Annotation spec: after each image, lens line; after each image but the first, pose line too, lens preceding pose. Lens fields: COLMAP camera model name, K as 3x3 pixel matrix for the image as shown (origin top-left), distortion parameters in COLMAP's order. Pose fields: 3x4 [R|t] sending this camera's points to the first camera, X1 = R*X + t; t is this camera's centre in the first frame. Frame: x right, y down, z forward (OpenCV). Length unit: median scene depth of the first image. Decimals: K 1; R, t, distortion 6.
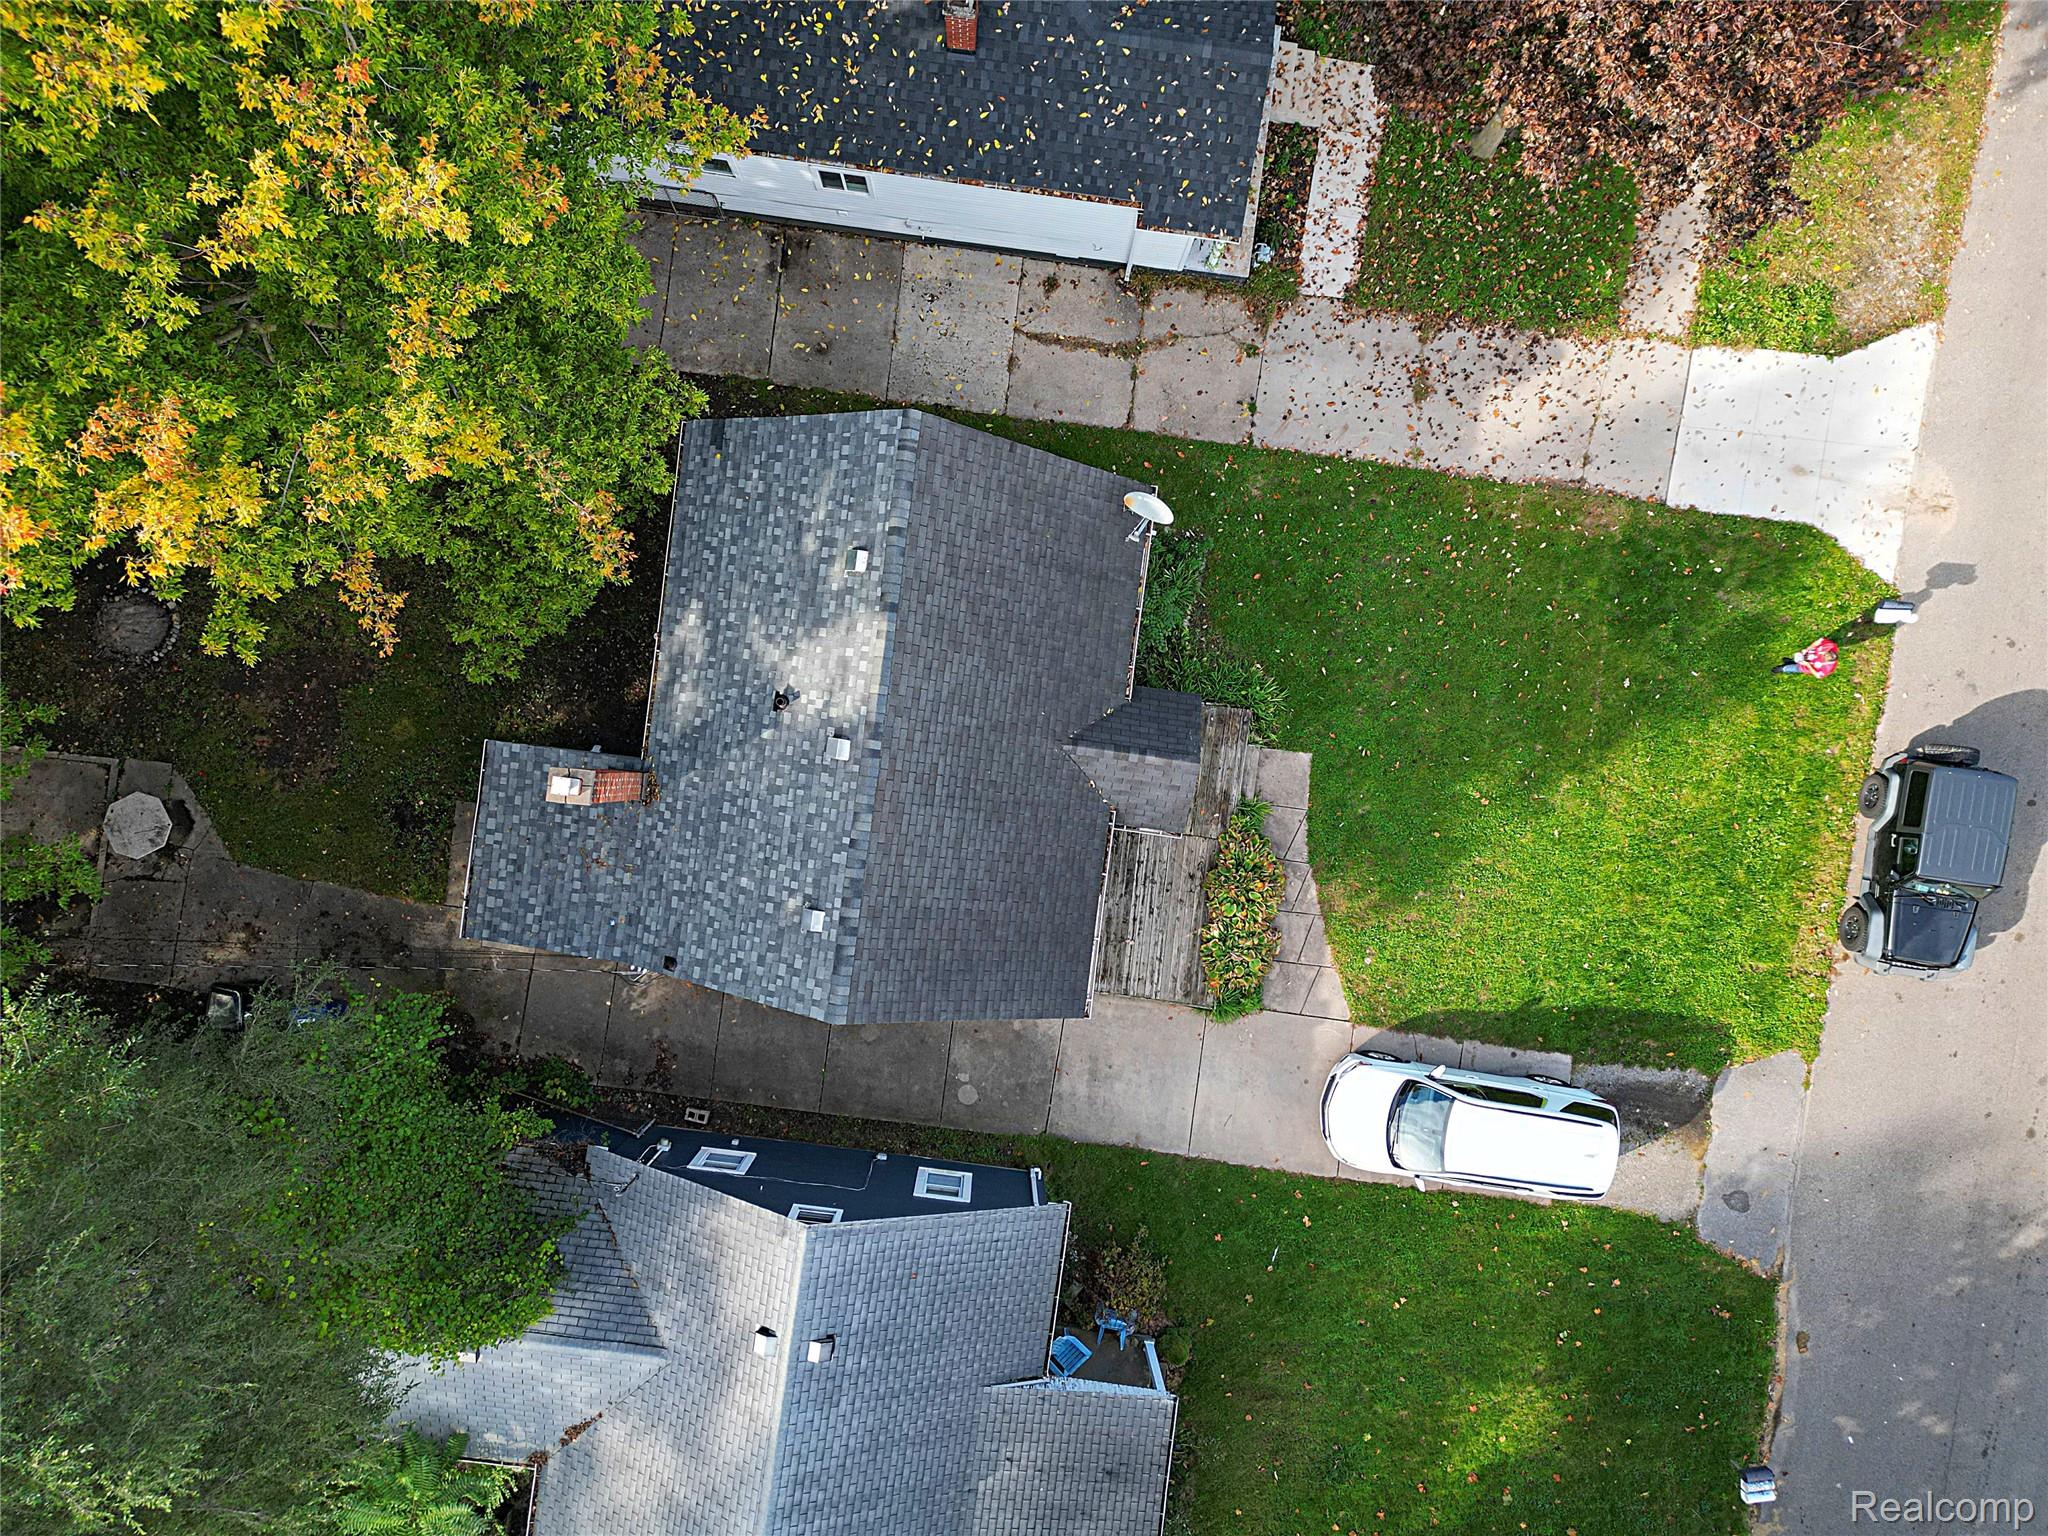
lens RADIAL K [[1442.0, 0, 1020.8], [0, 1442.0, 770.7], [0, 0, 1]] dist [0.065024, -0.051763]
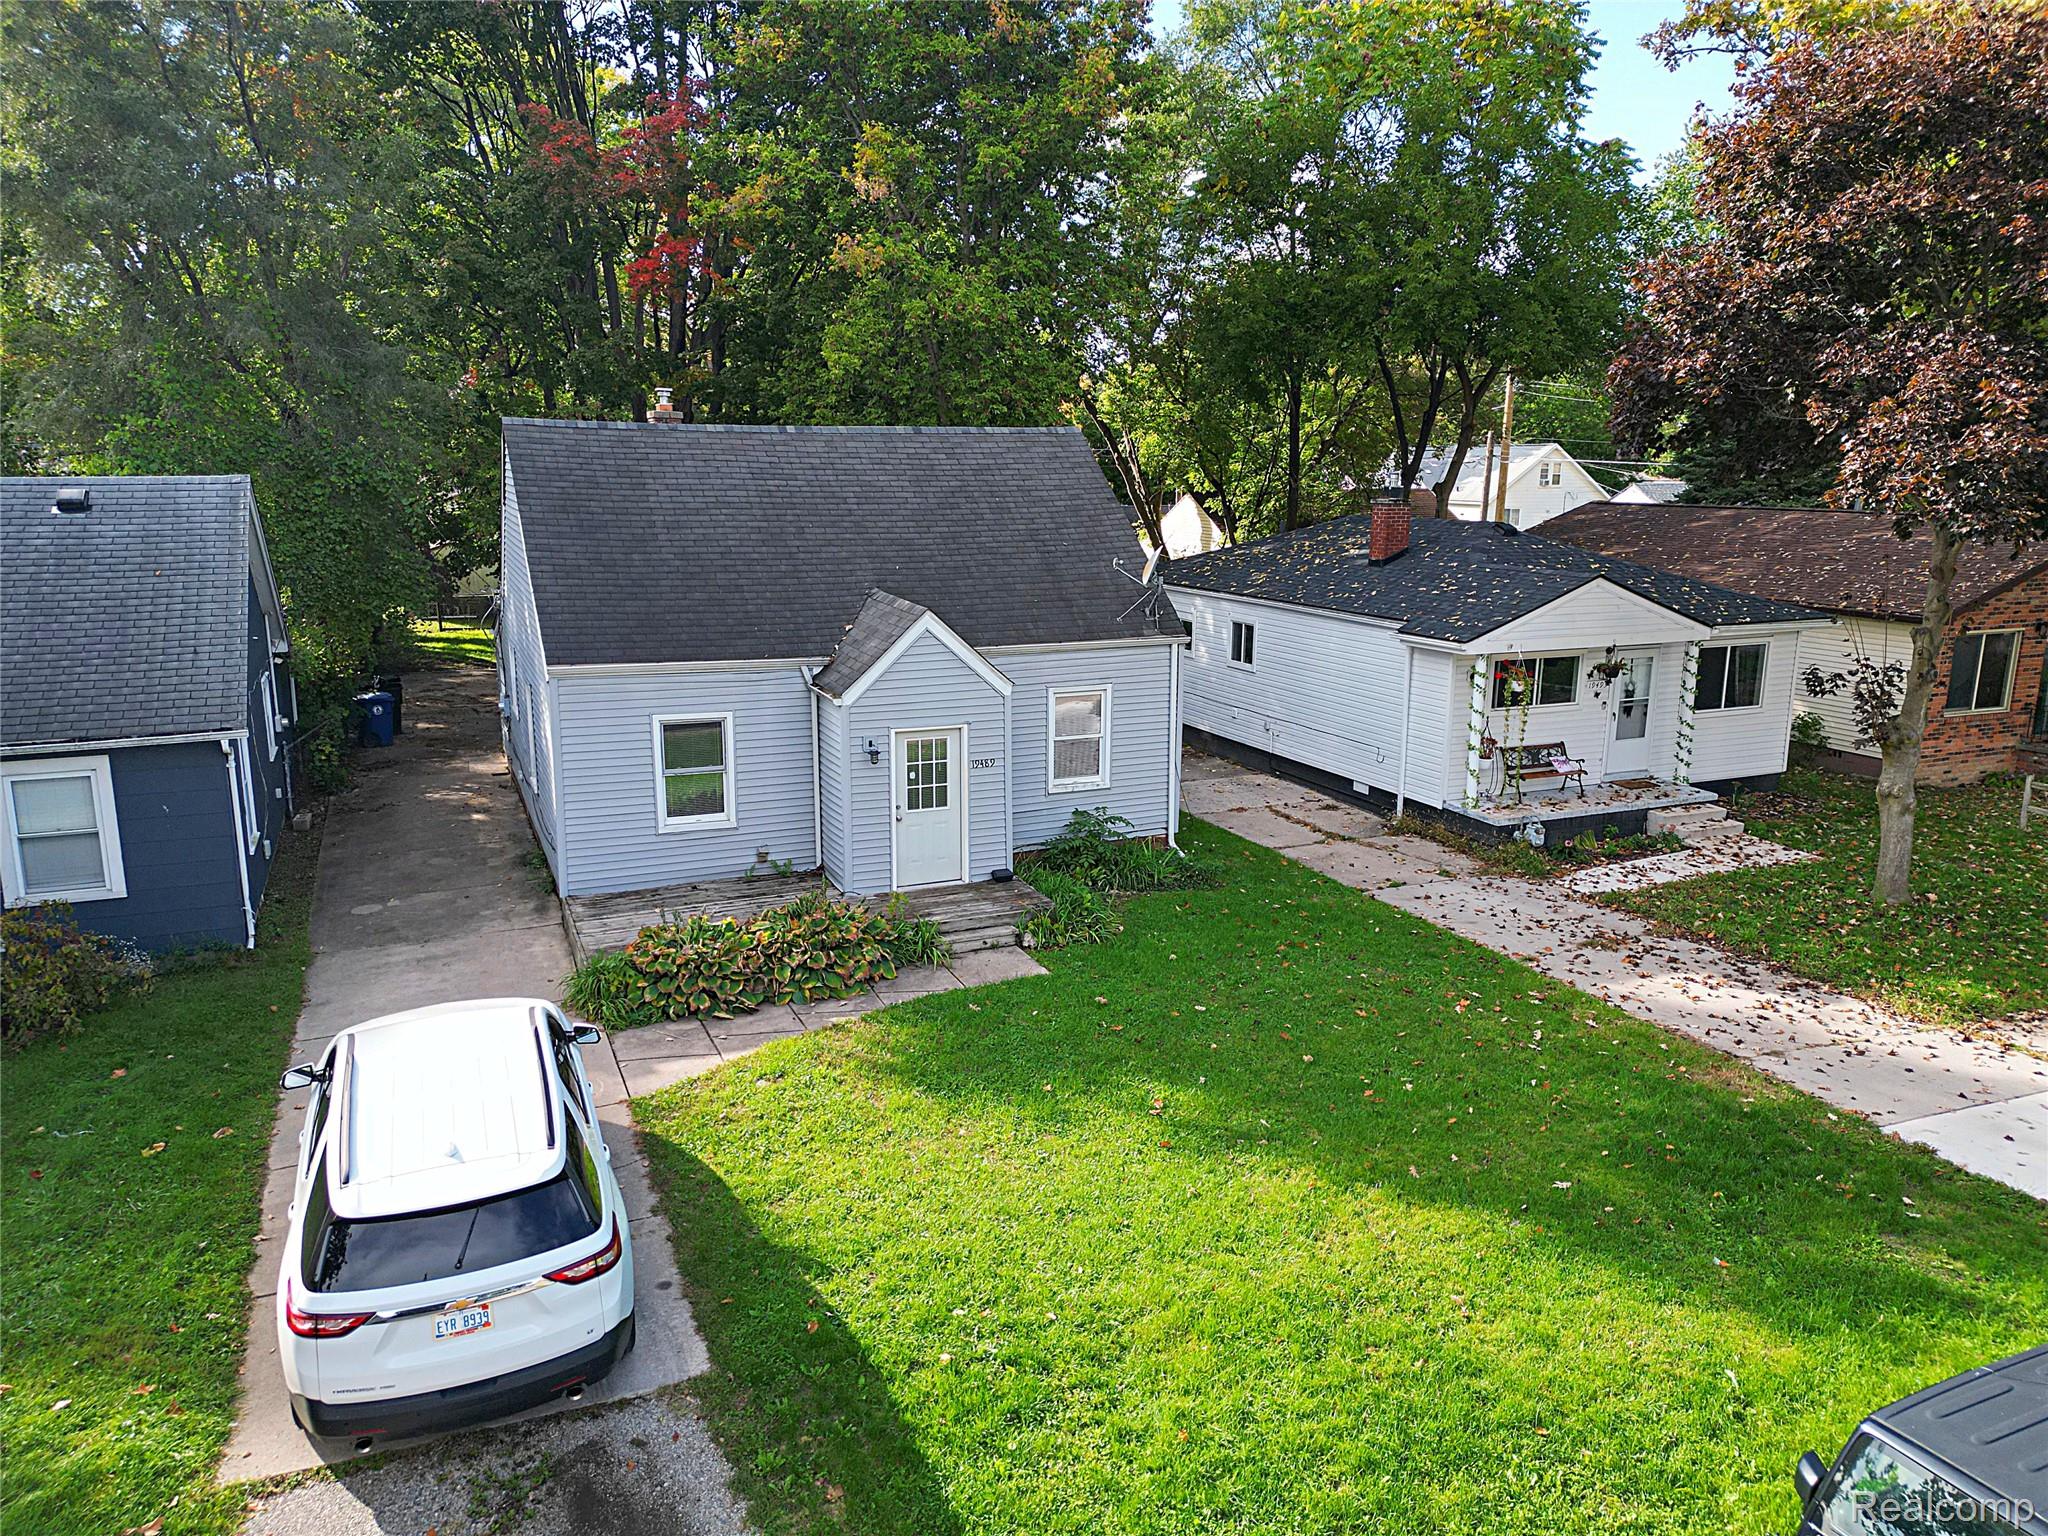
lens RADIAL K [[1442.0, 0, 1025.0], [0, 1442.0, 774.1], [0, 0, 1]] dist [0.065024, -0.051763]
pose [[0.511979, 0.161126, -0.843751, 0.695147], [-0.858991, 0.091953, -0.503666, 0.296699], [-0.003568, 0.982641, 0.185484, 0.802164]]
